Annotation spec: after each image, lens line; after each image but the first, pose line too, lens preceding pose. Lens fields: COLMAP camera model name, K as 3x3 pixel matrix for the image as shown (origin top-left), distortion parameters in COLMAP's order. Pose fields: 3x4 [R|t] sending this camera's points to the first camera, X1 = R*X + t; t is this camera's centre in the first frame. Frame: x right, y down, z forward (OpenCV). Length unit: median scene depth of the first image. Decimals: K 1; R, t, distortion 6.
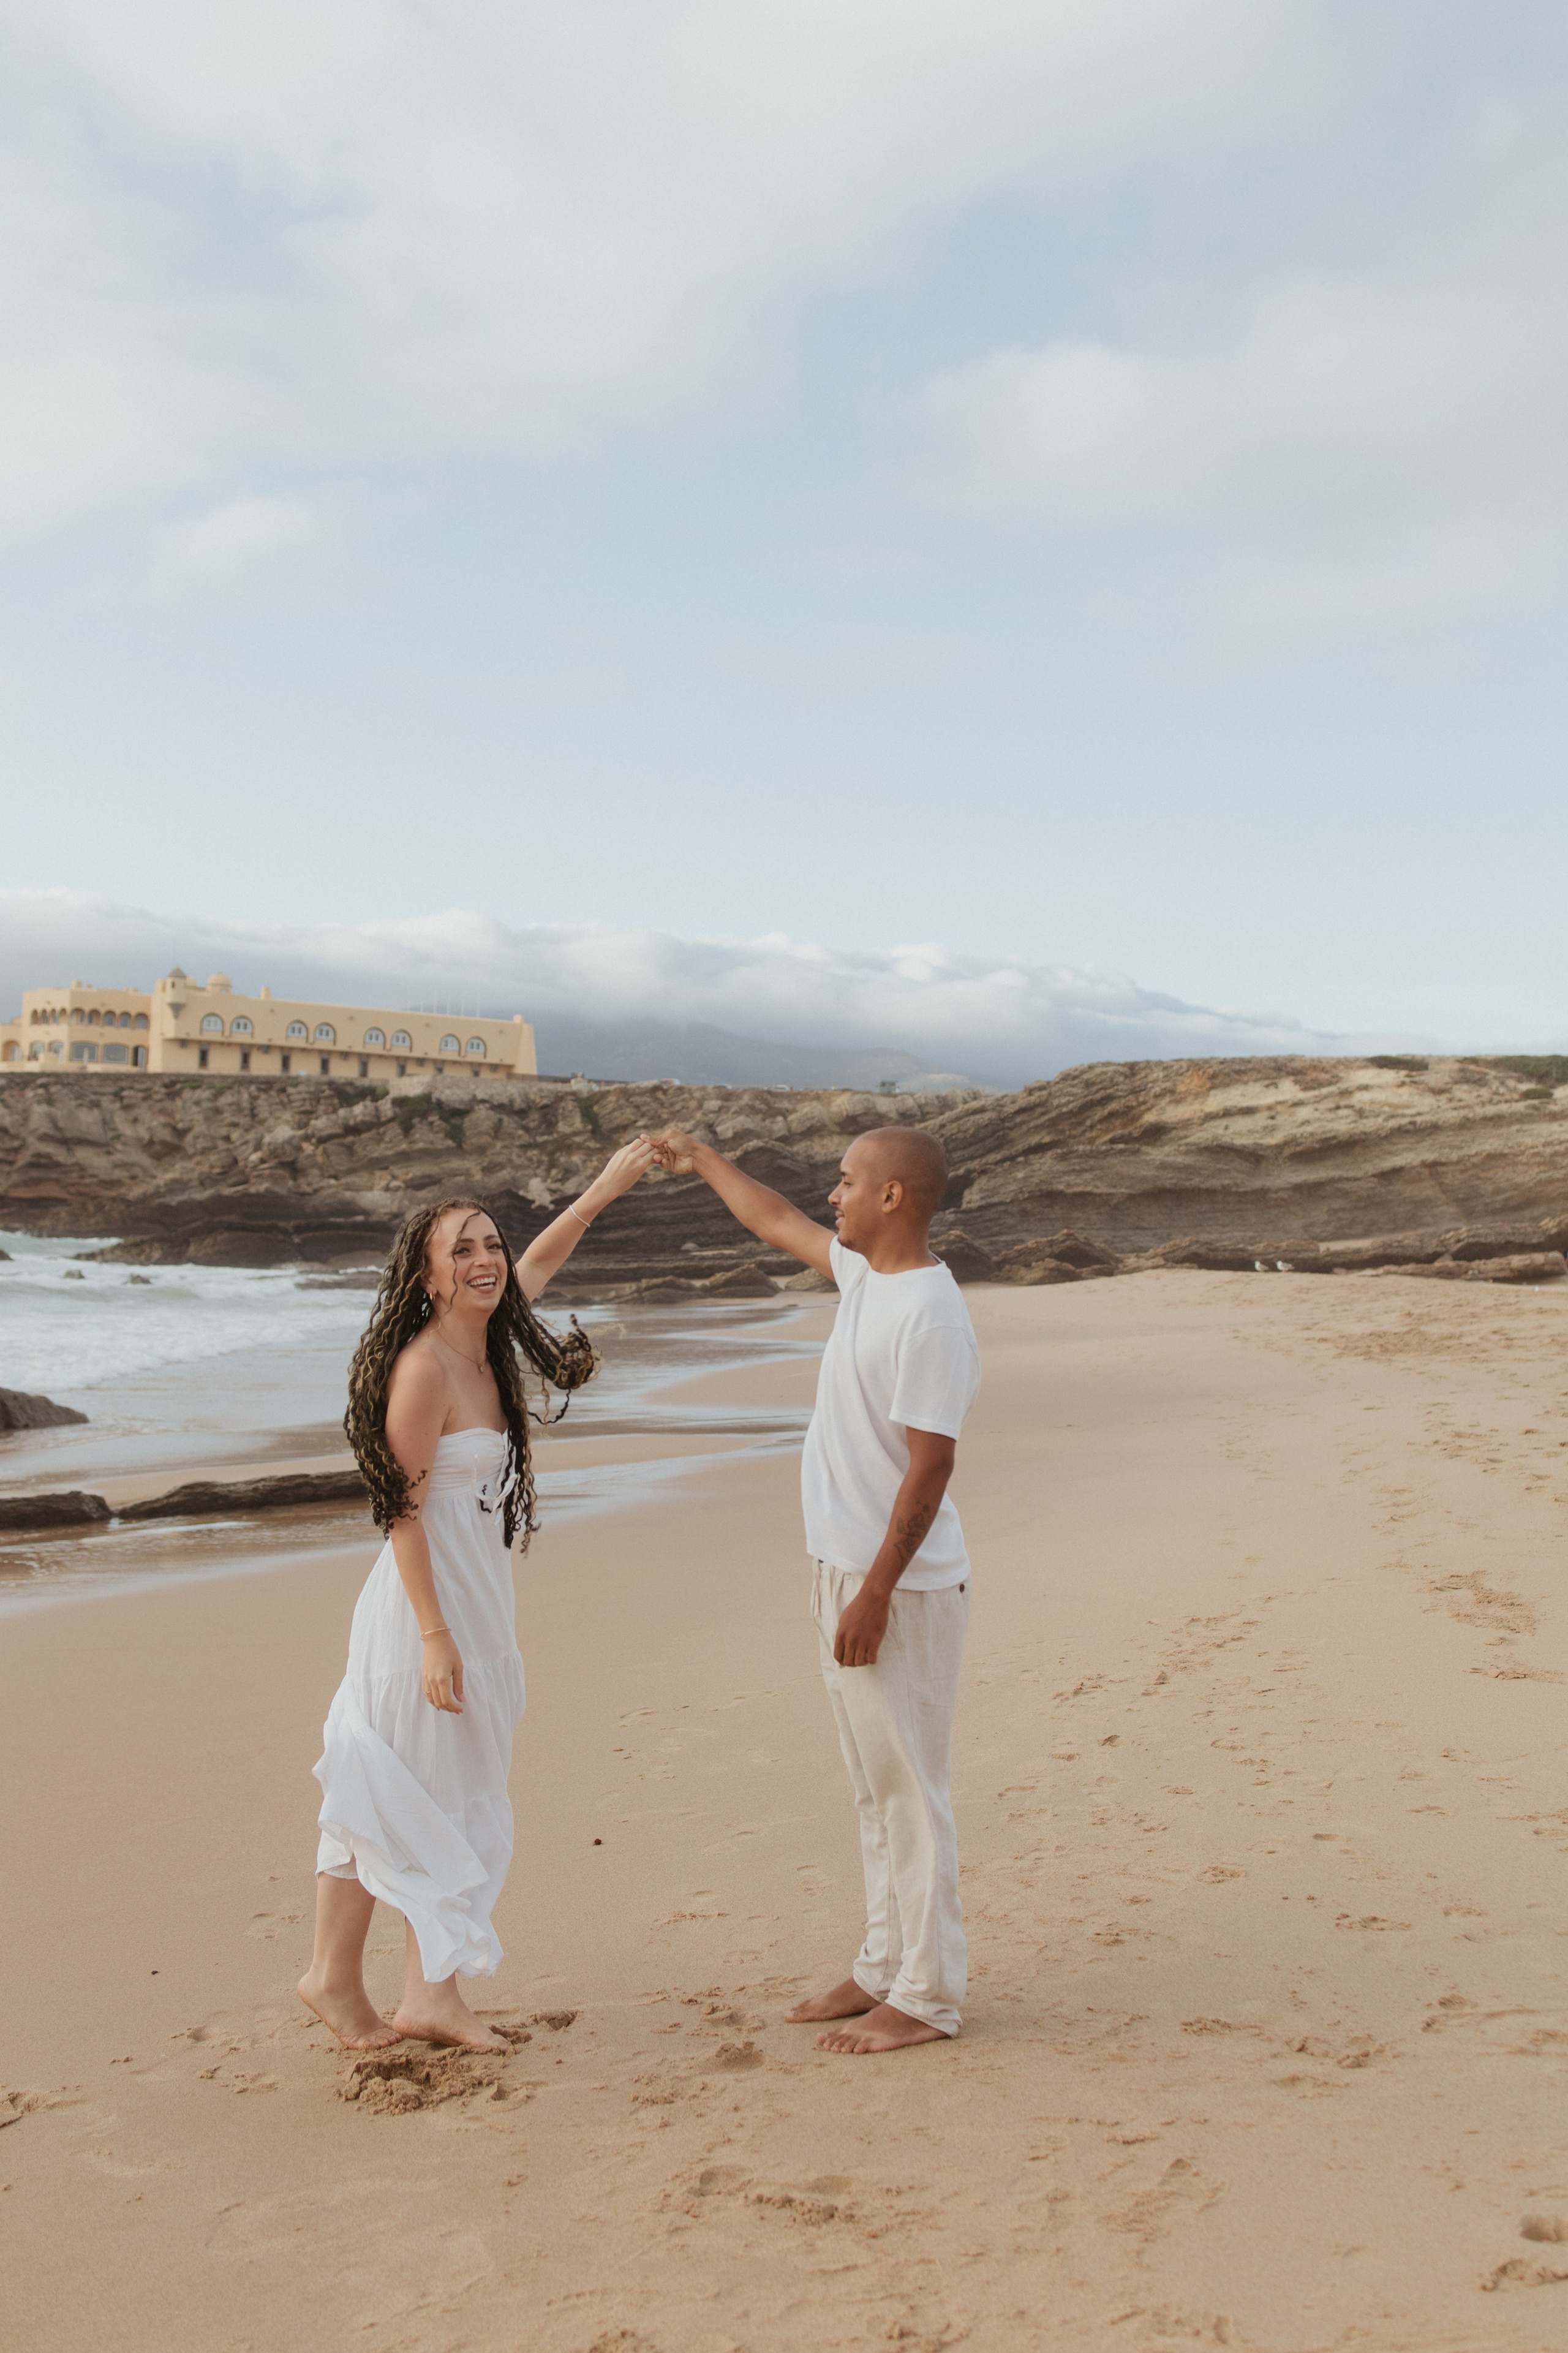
lens RADIAL K [[2424.1, 0, 784.0], [0, 2424.1, 1176.5], [0, 0, 1]] dist [0.010724, 0.019130]
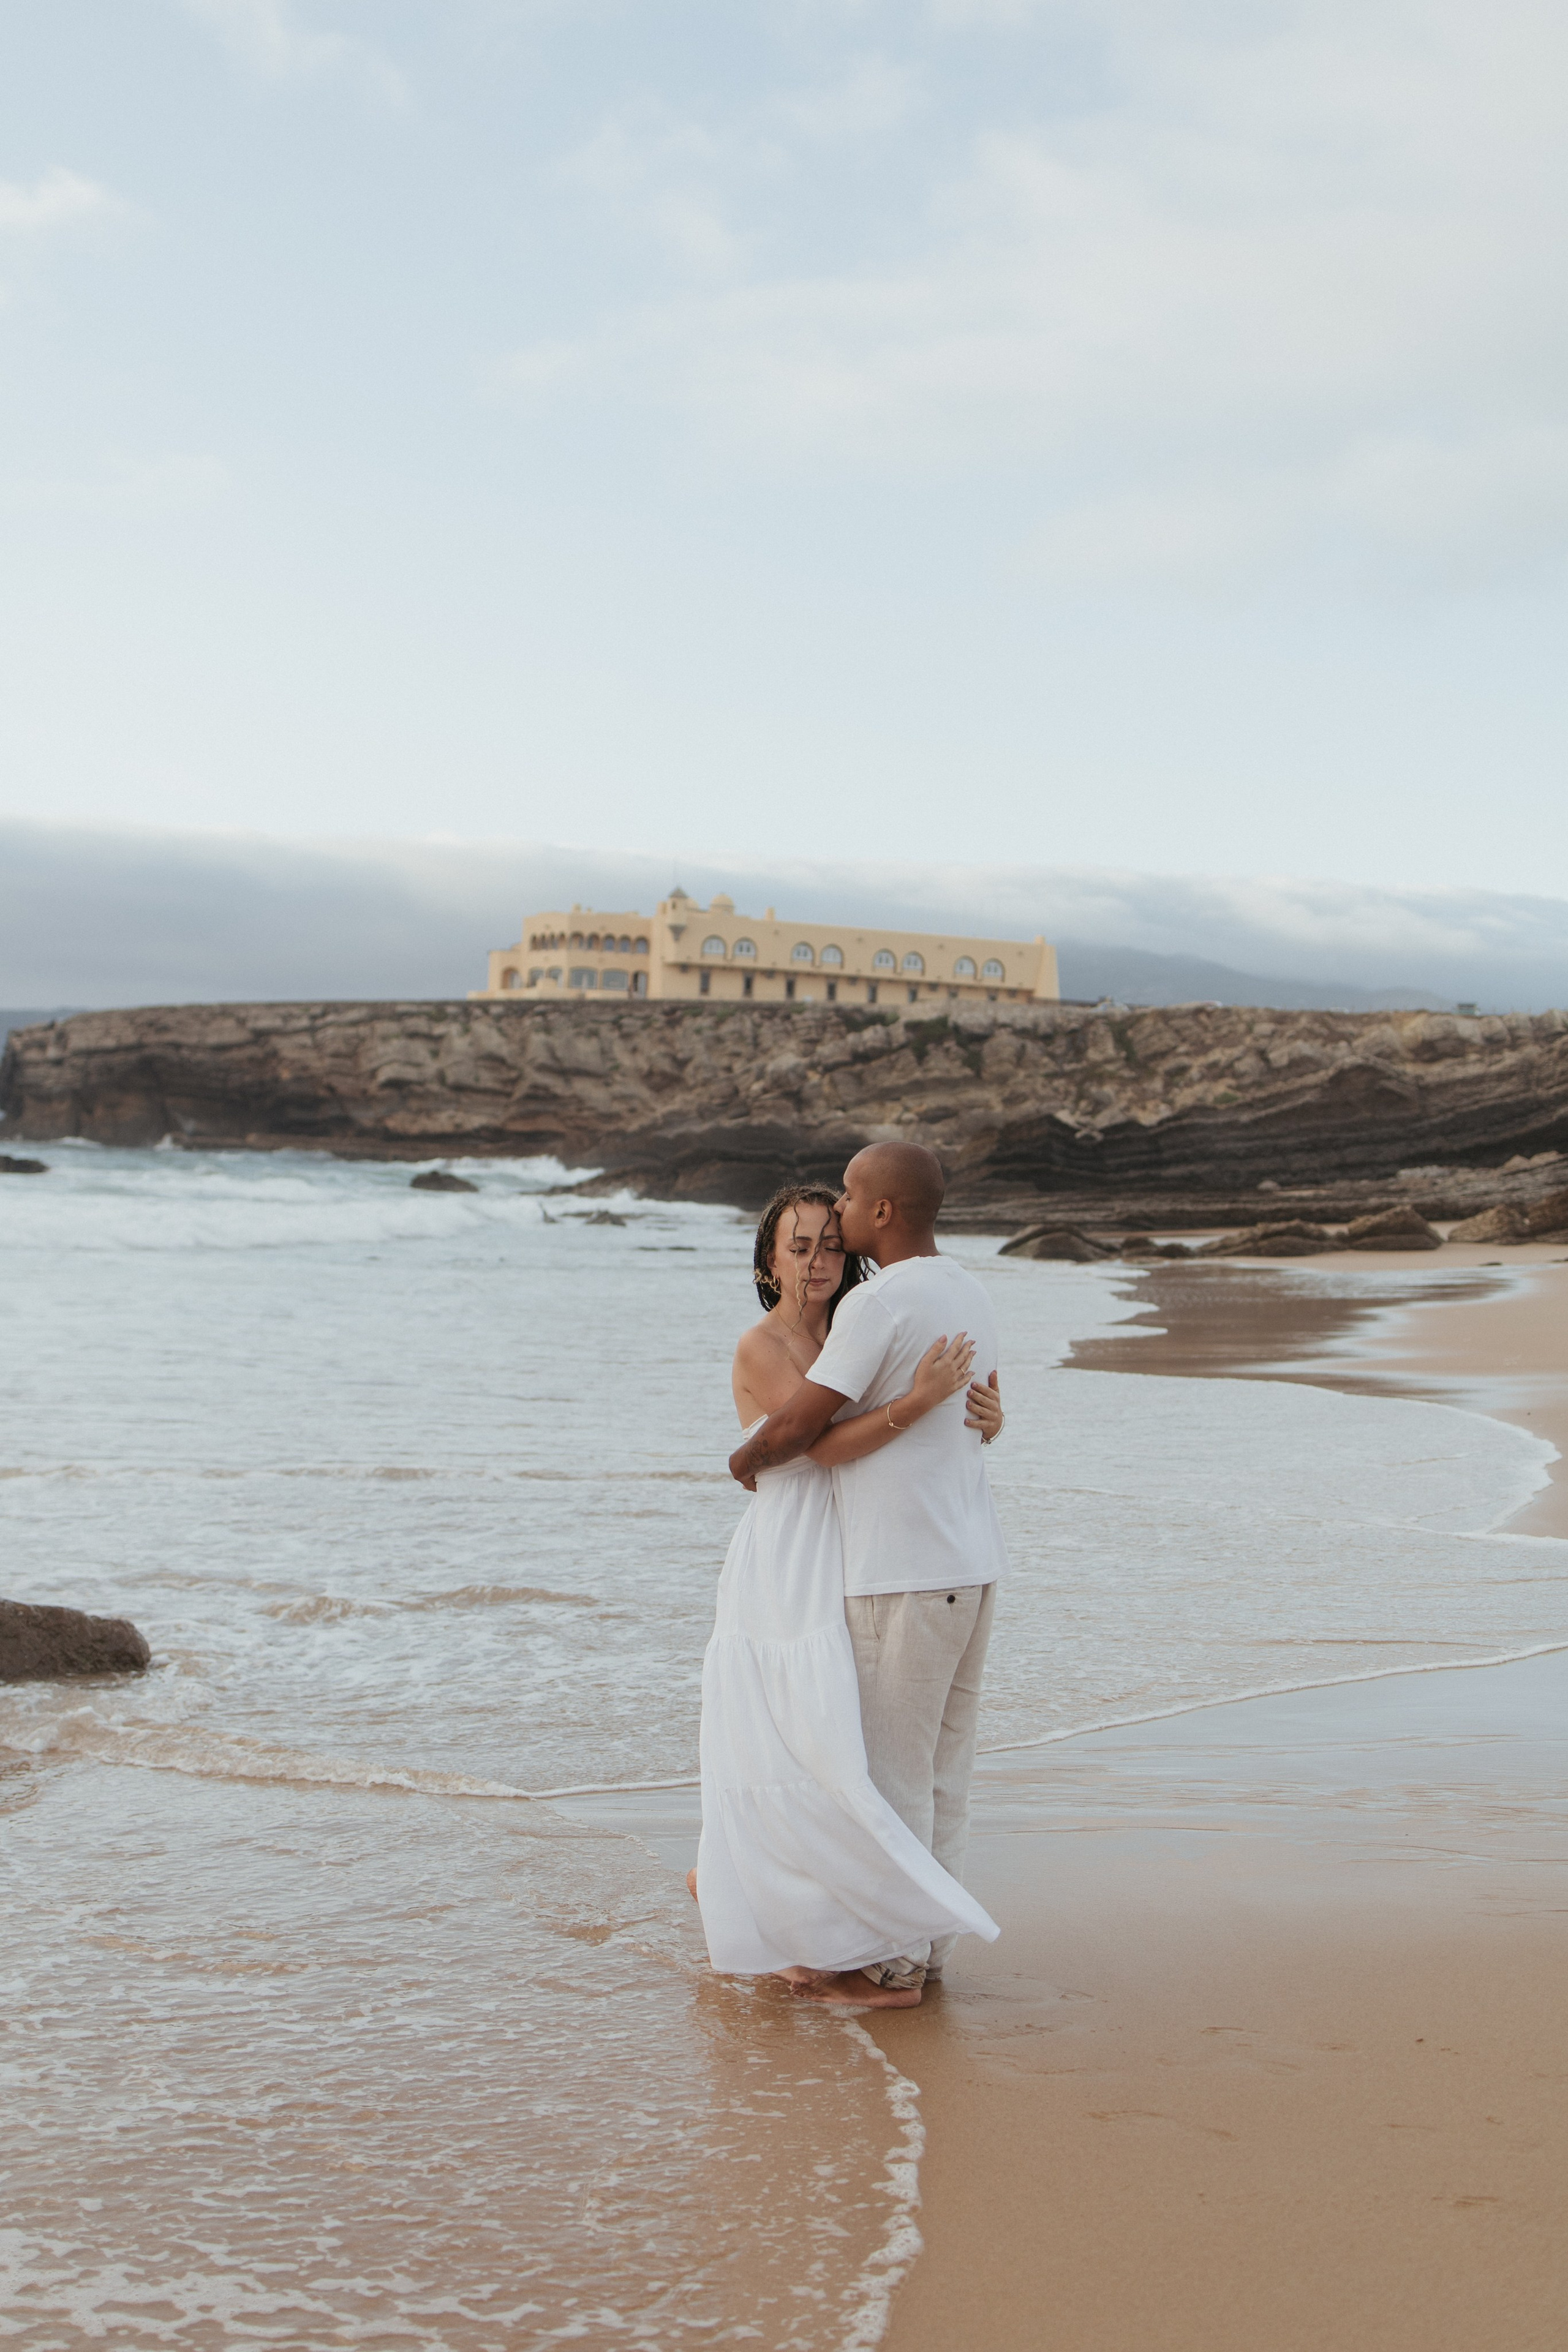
lens RADIAL K [[2423.2, 0, 784.0], [0, 2423.2, 1176.0], [0, 0, 1]] dist [0.010724, 0.019130]
pose [[0.978998, 0.009262, -0.203661, -0.021509], [-0.004695, 0.999727, 0.022892, 0.004962], [0.203818, -0.021455, 0.978774, 0.105961]]
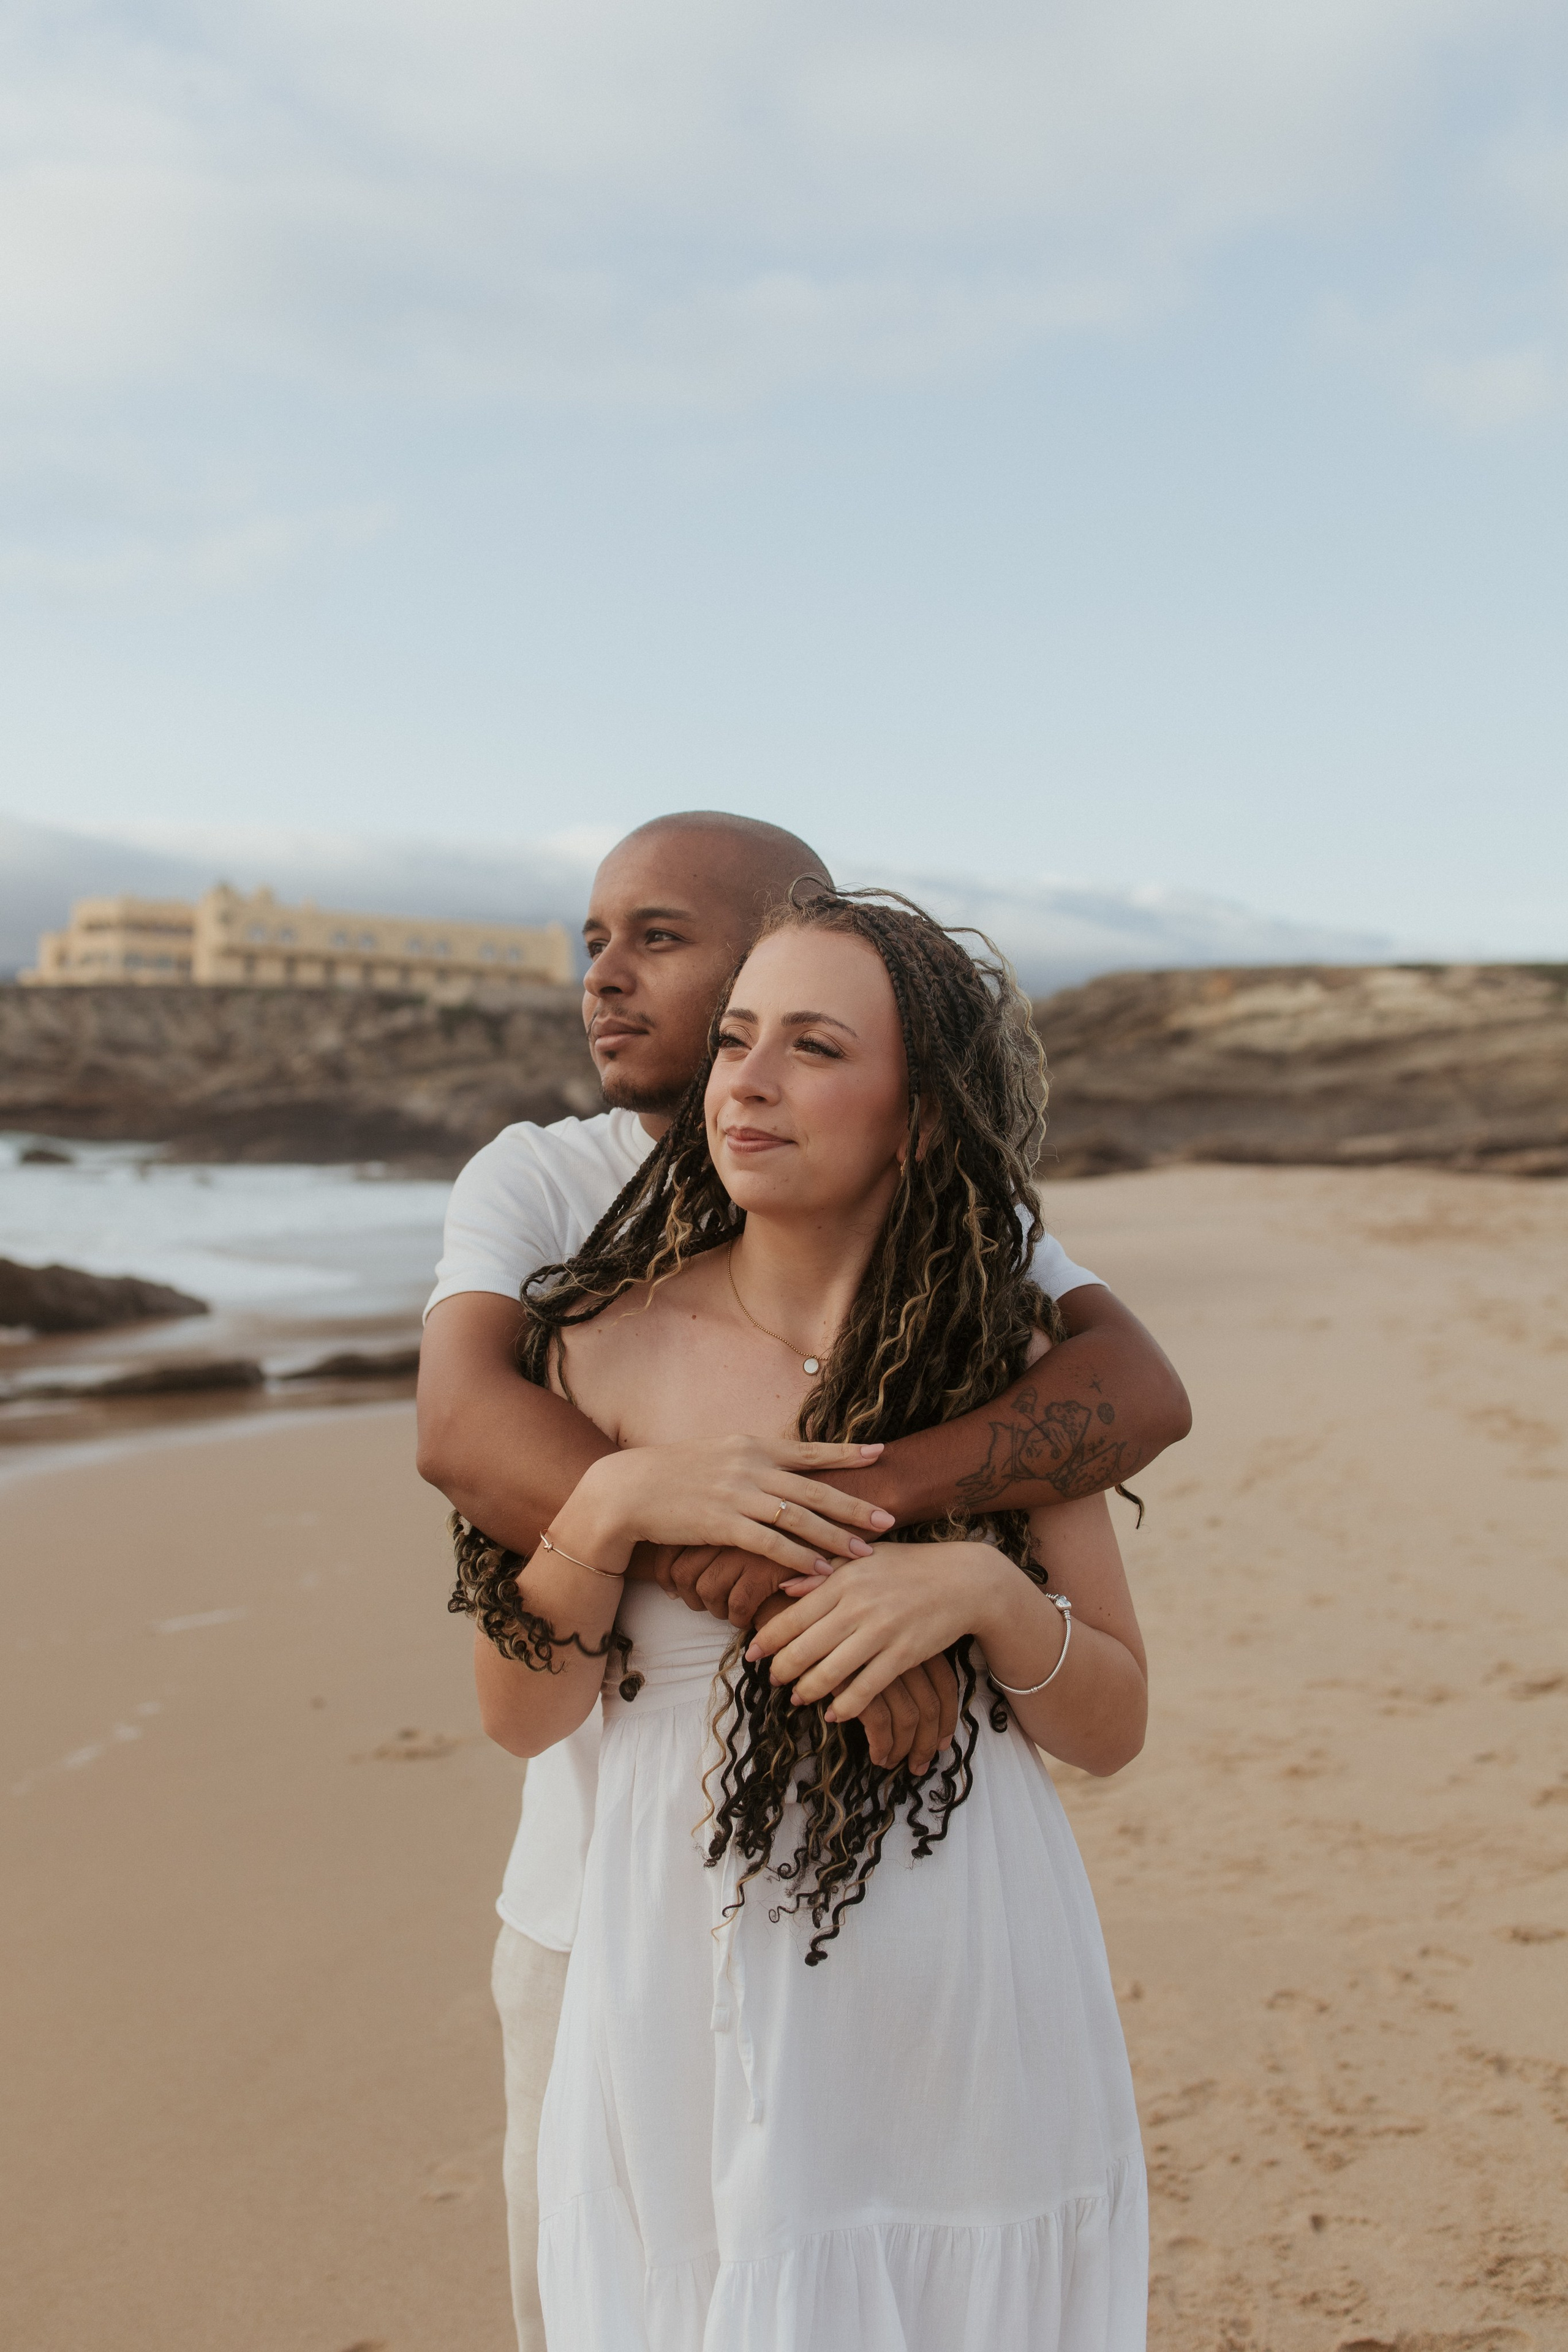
lens RADIAL K [[2377.4, 0, 784.0], [0, 2377.4, 1176.0], [0, 0, 1]] dist [0.007877, 0.002890]
pose [[0.999936, -0.002634, -0.010999, -0.002937], [0.003069, 0.999206, 0.039715, 0.000313], [0.010885, -0.039746, 0.999151, -0.008462]]
